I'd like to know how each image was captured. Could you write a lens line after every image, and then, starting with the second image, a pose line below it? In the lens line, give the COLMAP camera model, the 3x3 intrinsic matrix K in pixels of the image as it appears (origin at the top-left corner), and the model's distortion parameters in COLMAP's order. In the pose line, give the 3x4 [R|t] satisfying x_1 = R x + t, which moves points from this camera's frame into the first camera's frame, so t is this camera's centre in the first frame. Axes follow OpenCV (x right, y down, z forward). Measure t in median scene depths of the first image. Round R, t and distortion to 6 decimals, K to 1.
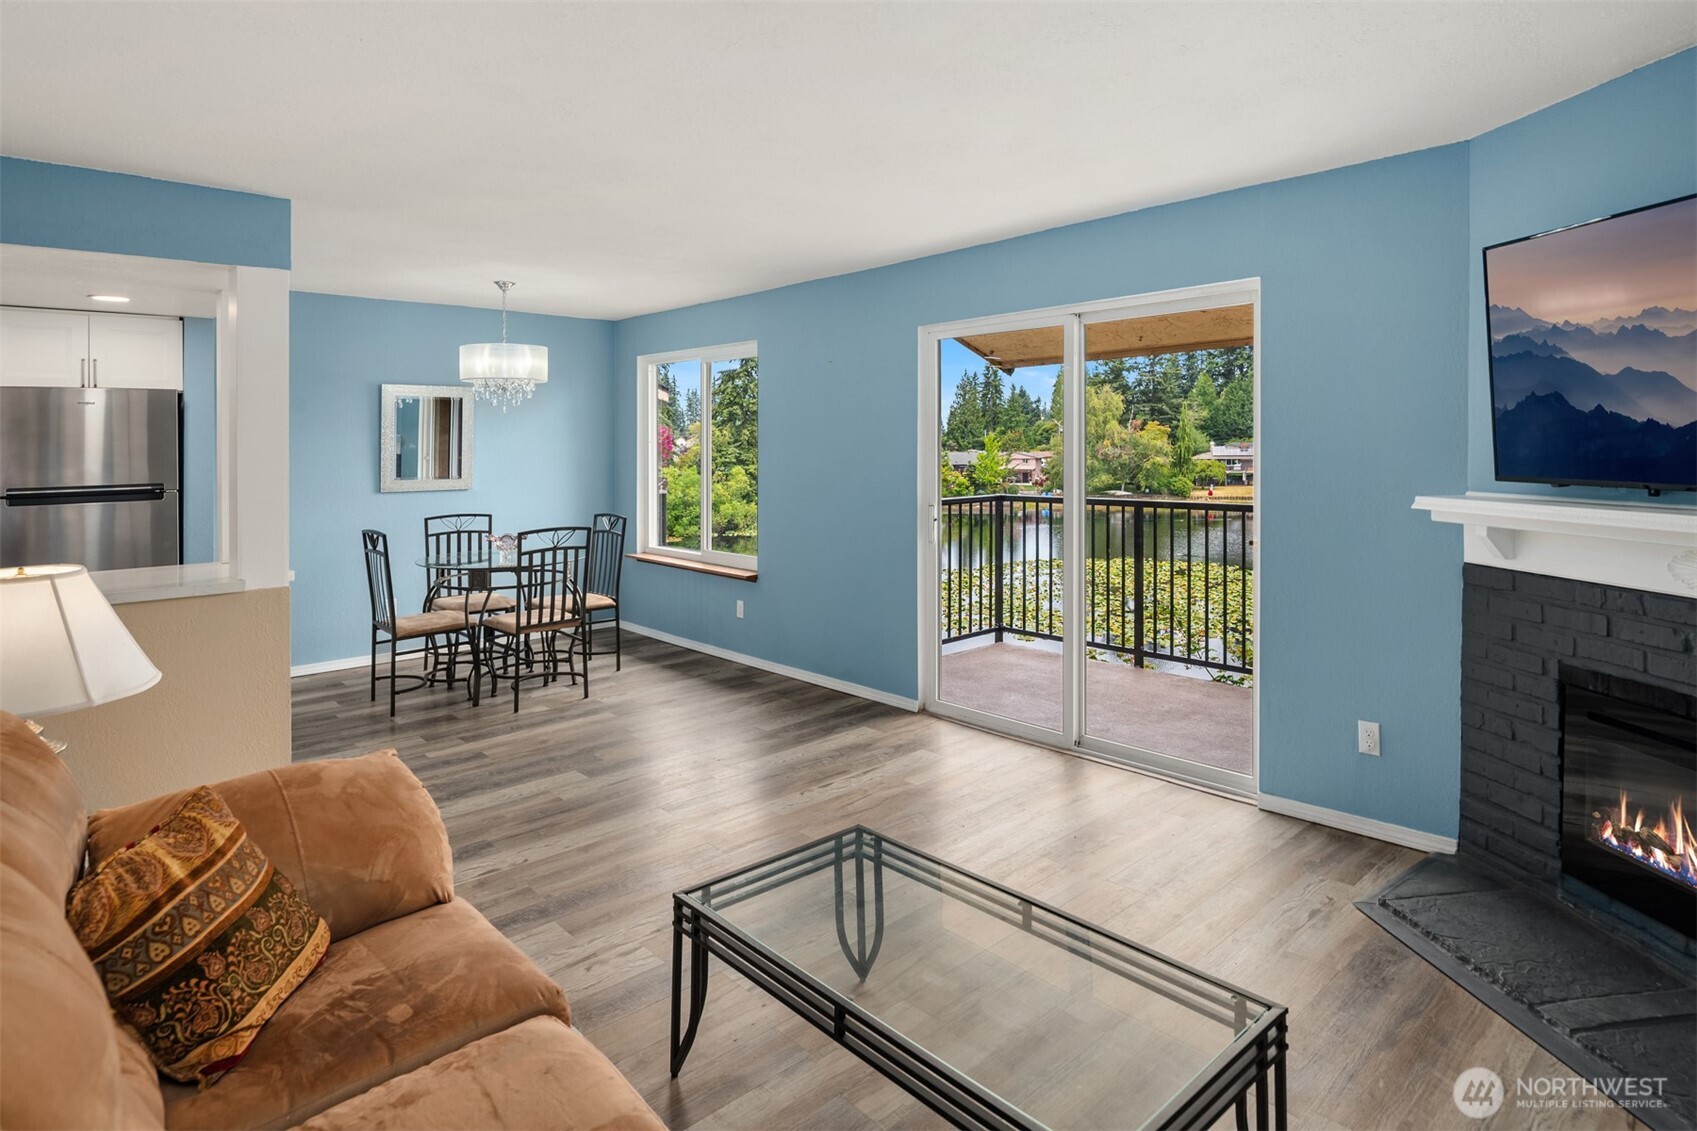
lens RADIAL K [[915.8, 0, 866.5], [0, 915.8, 443.3], [0, 0, 1]] dist [0.003599, -0.005623]
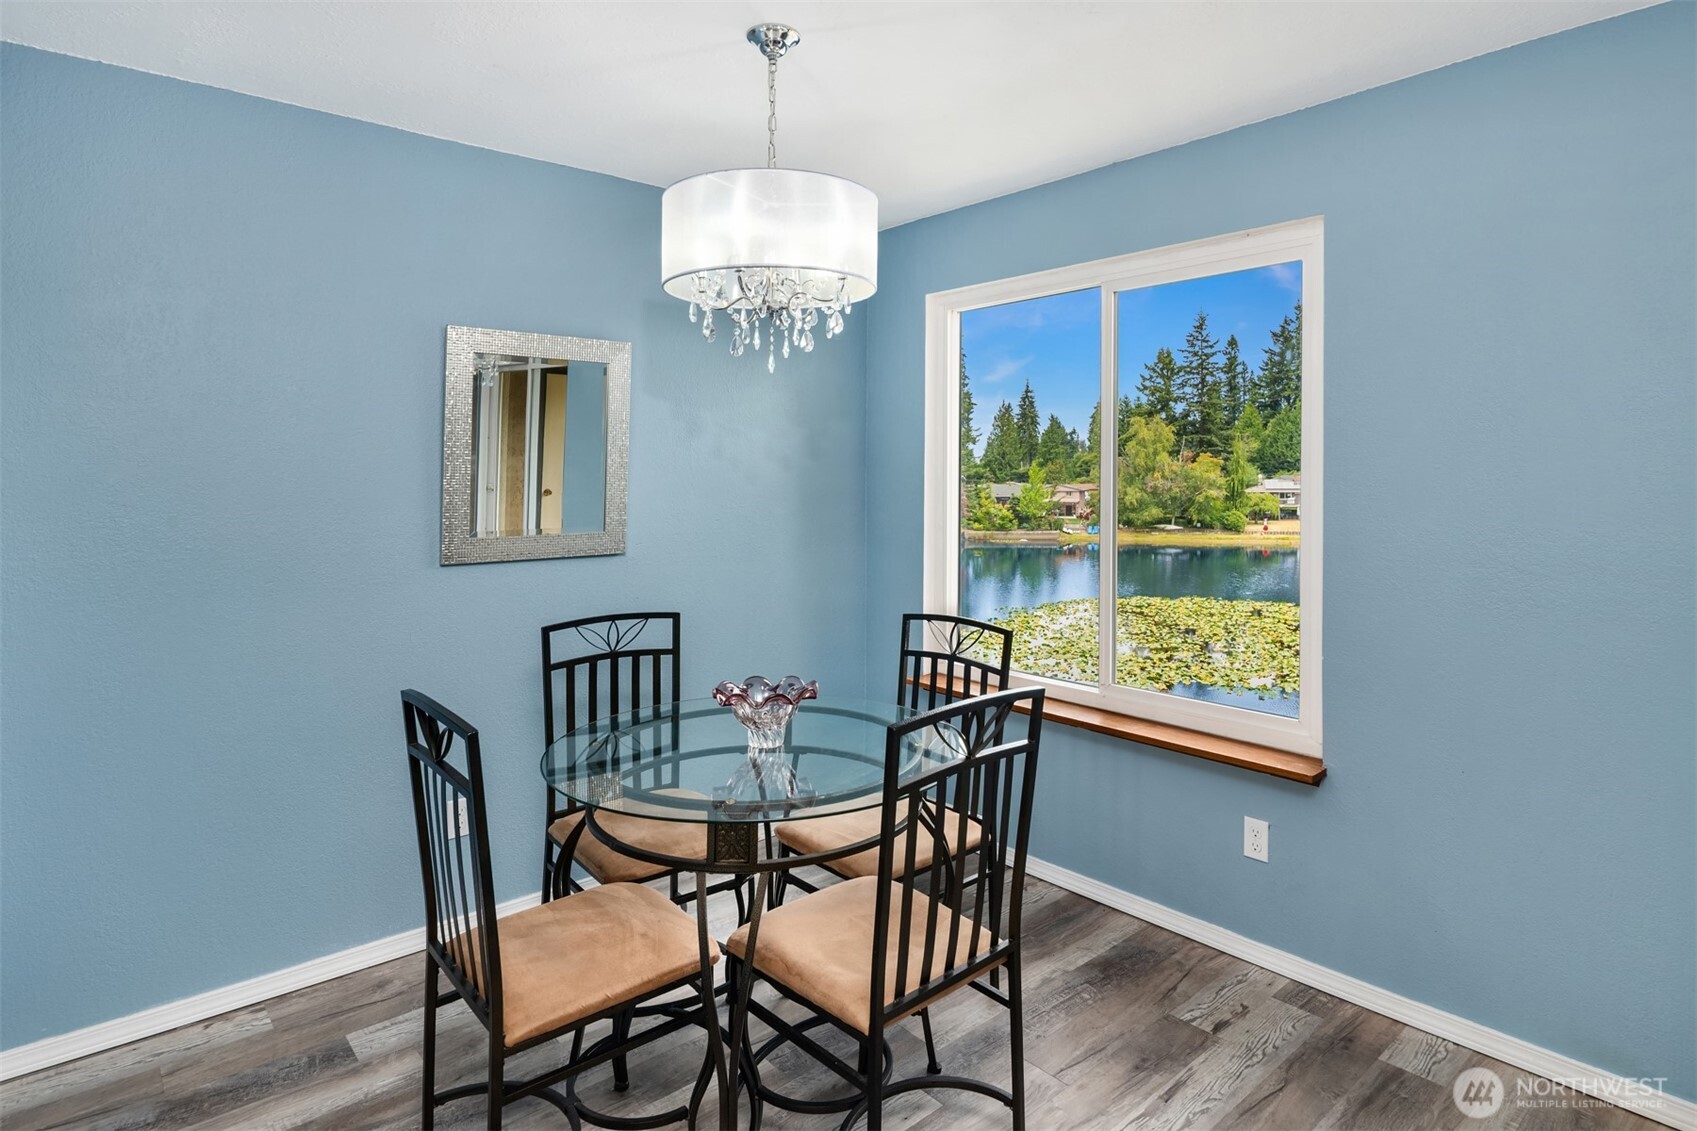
lens RADIAL K [[915.8, 0, 883.5], [0, 915.8, 492.2], [0, 0, 1]] dist [0.003599, -0.005623]
pose [[0.999770, 0.002960, -0.021259, -0.299448], [-0.002564, 0.999823, 0.018625, 0.007364], [0.021311, -0.018566, 0.999600, 0.546082]]
